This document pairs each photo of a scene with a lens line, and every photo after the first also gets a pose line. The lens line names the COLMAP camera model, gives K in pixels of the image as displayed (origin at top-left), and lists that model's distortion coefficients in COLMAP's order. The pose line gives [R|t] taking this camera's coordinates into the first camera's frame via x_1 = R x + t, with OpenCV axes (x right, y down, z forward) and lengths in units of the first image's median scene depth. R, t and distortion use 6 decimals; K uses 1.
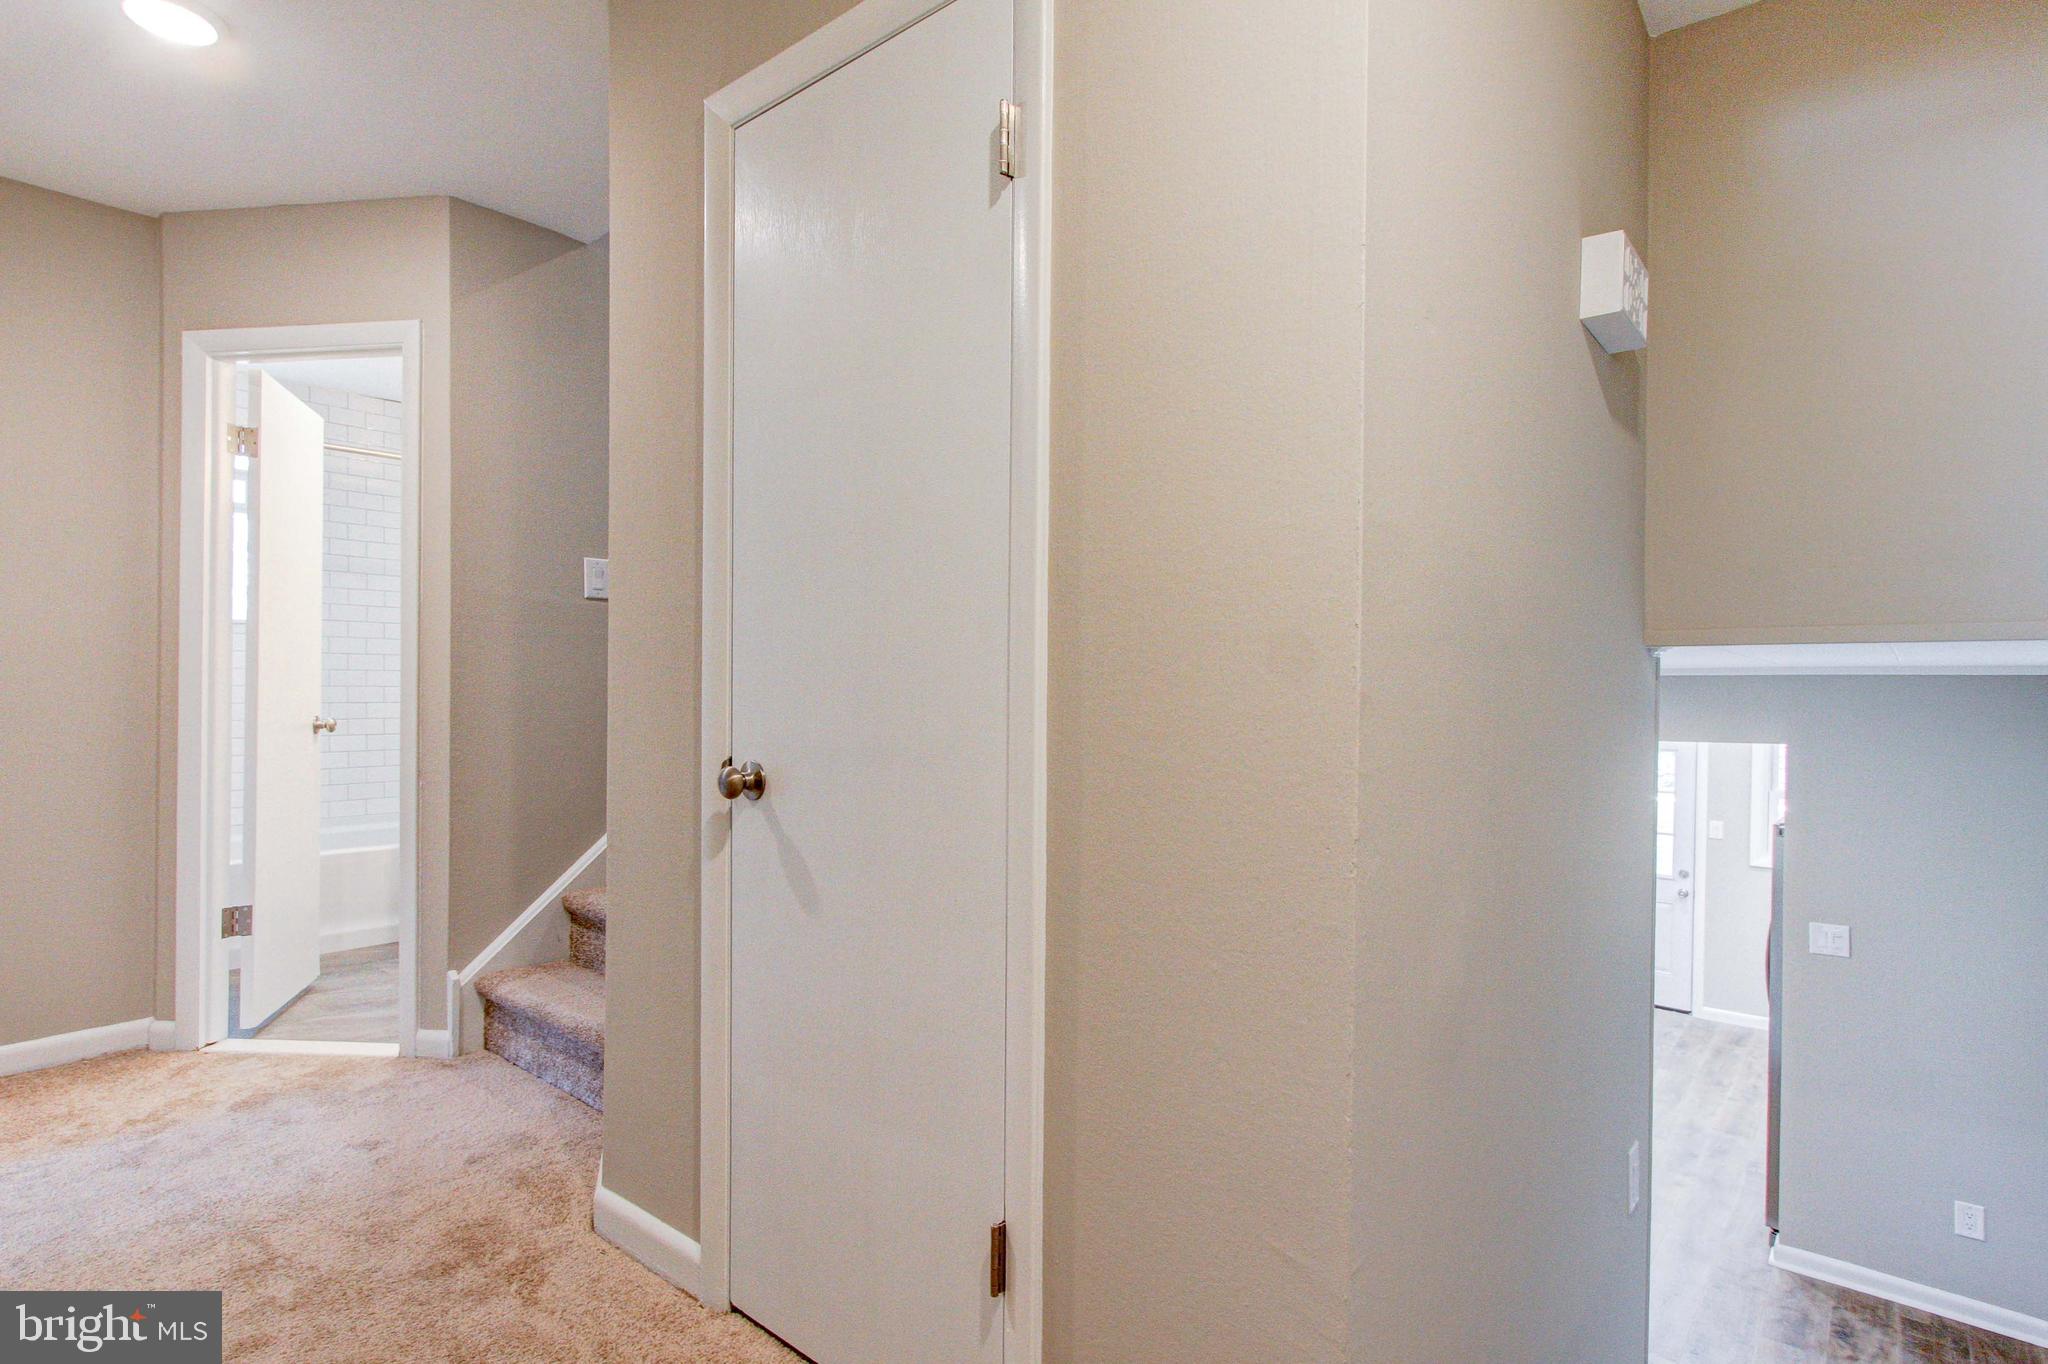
lens RADIAL K [[1047.9, 0, 1024.0], [0, 1047.9, 682.0], [0, 0, 1]] dist [0.000963, 0.000140]
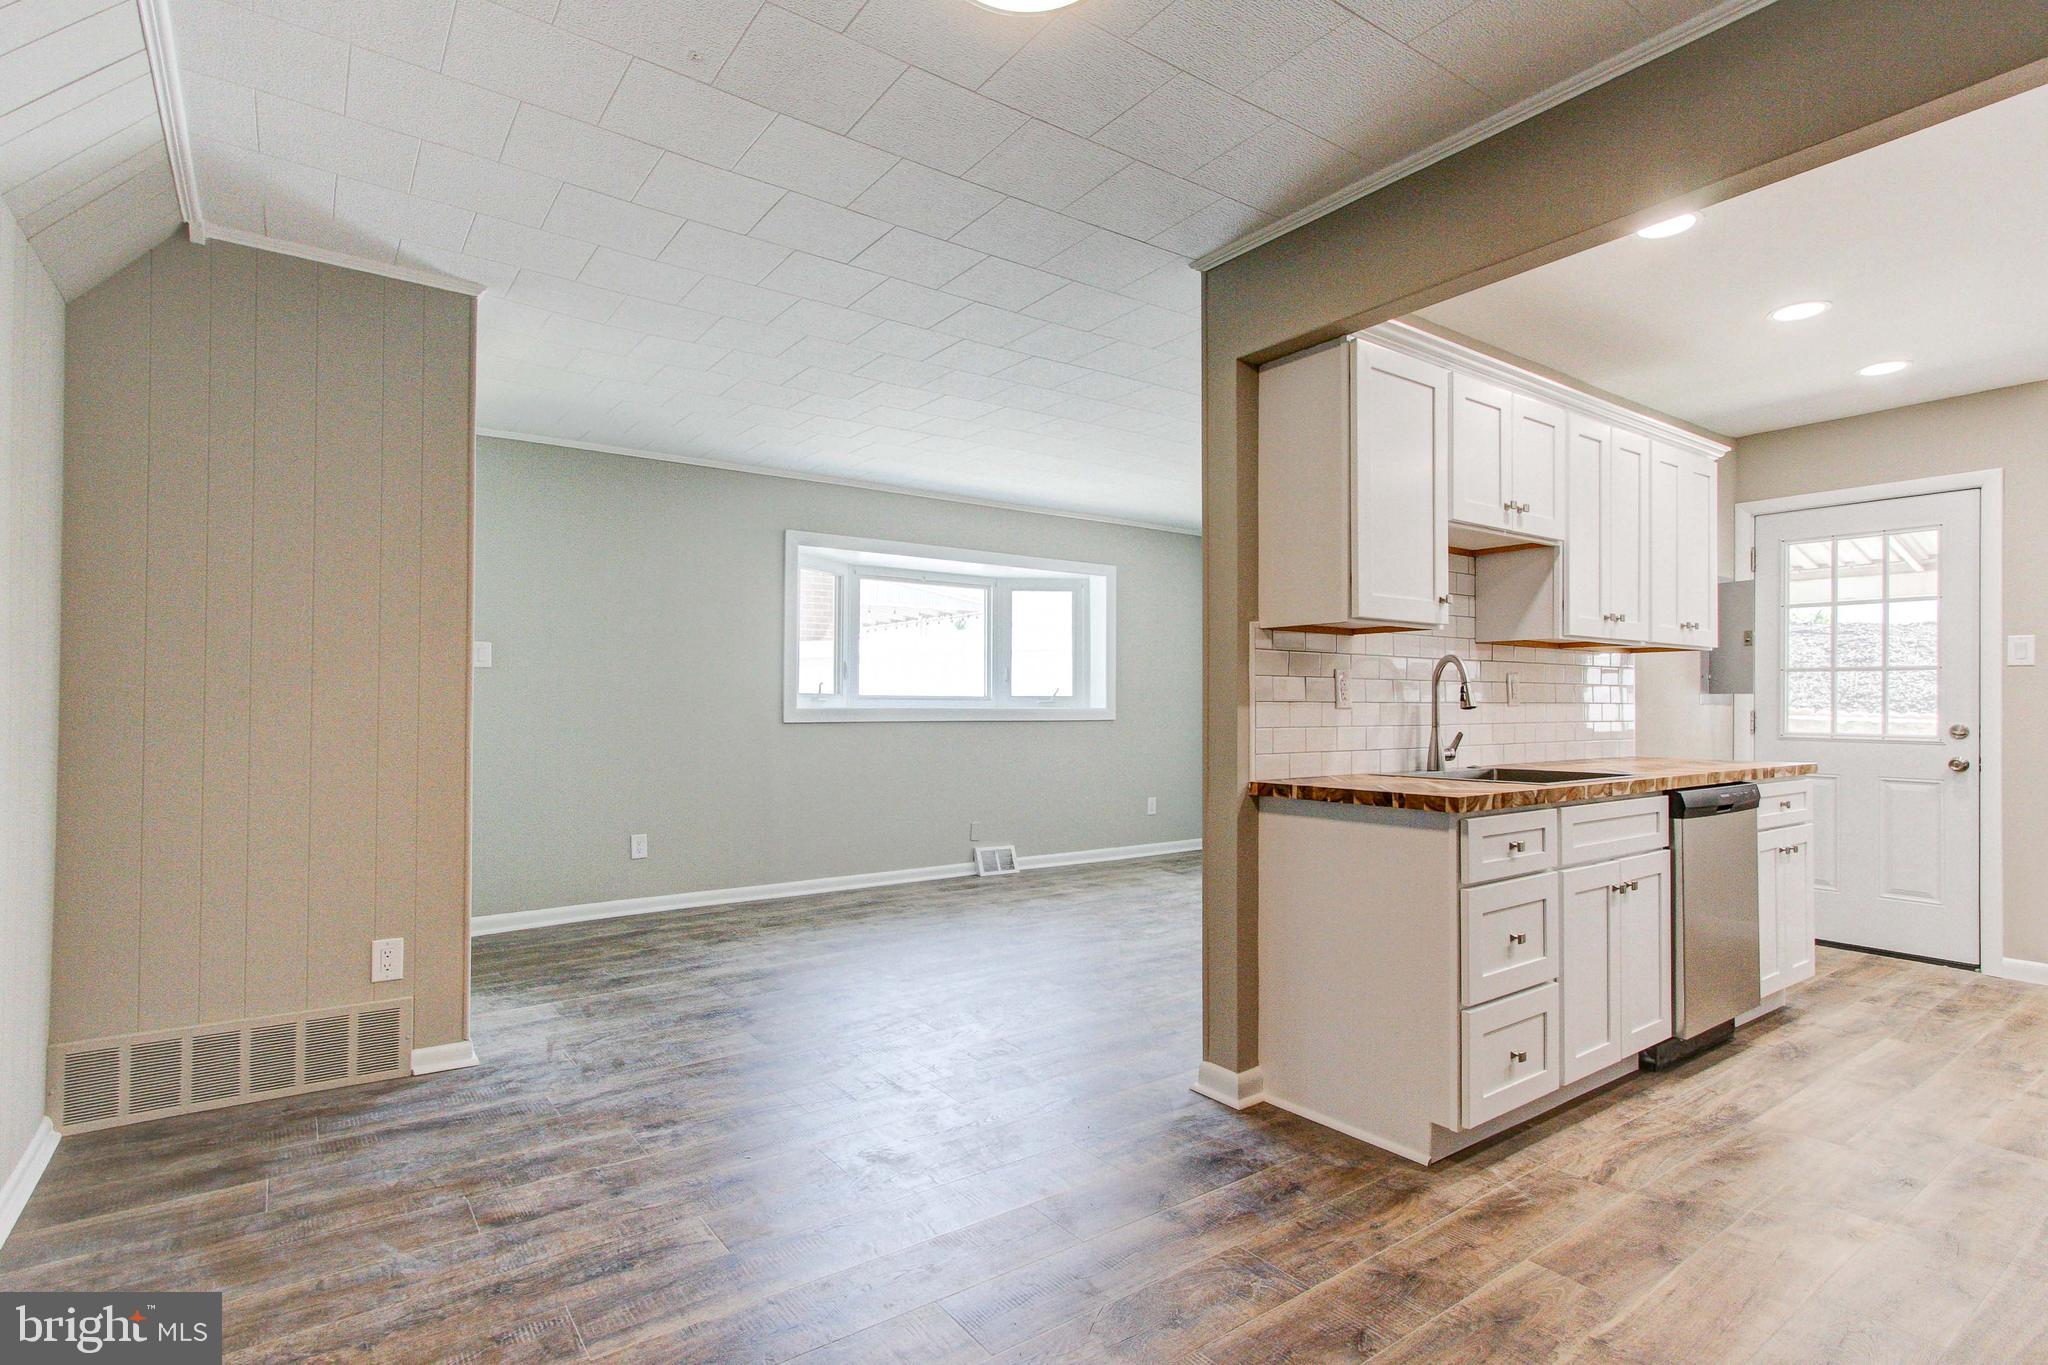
lens RADIAL K [[1007.8, 0, 1016.4], [0, 1007.8, 696.2], [0, 0, 1]] dist [-0.004189, 0.001890]
pose [[0.969678, -0.014413, -0.243962, 0.274823], [0.011972, 0.999862, -0.011487, 0.176761], [0.244094, 0.008218, 0.969717, 0.349696]]
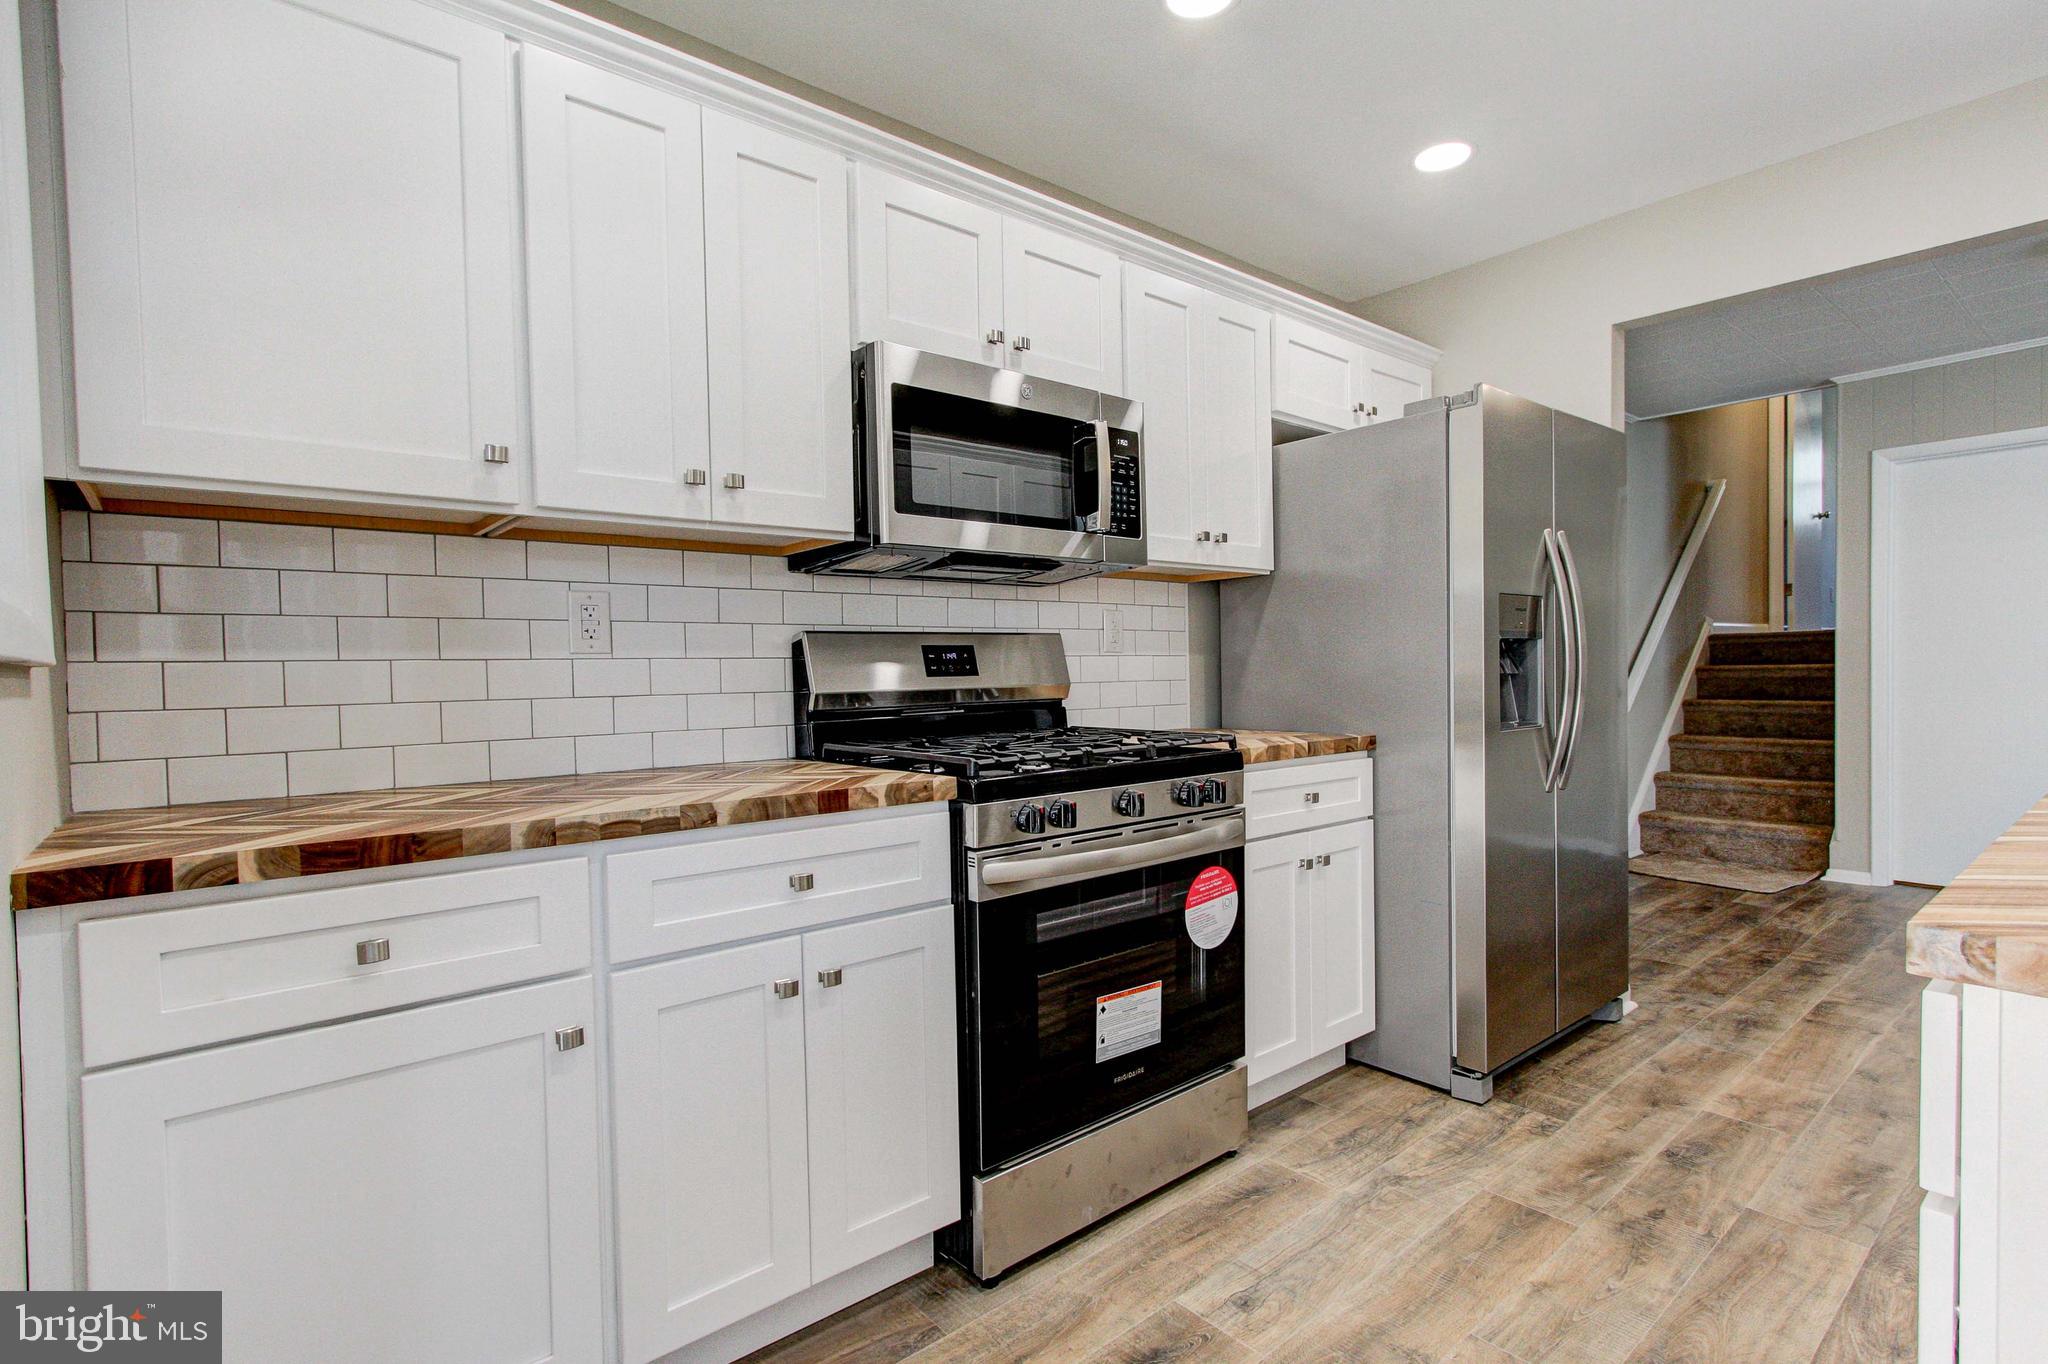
lens RADIAL K [[977.5, 0, 1026.5], [0, 977.5, 699.6], [0, 0, 1]] dist [0.000053, 0.000686]
pose [[-0.985281, -0.002298, 0.170925, 0.636187], [0.003115, 0.999502, 0.031395, 0.185699], [-0.170913, 0.031465, -0.984784, 1.098231]]
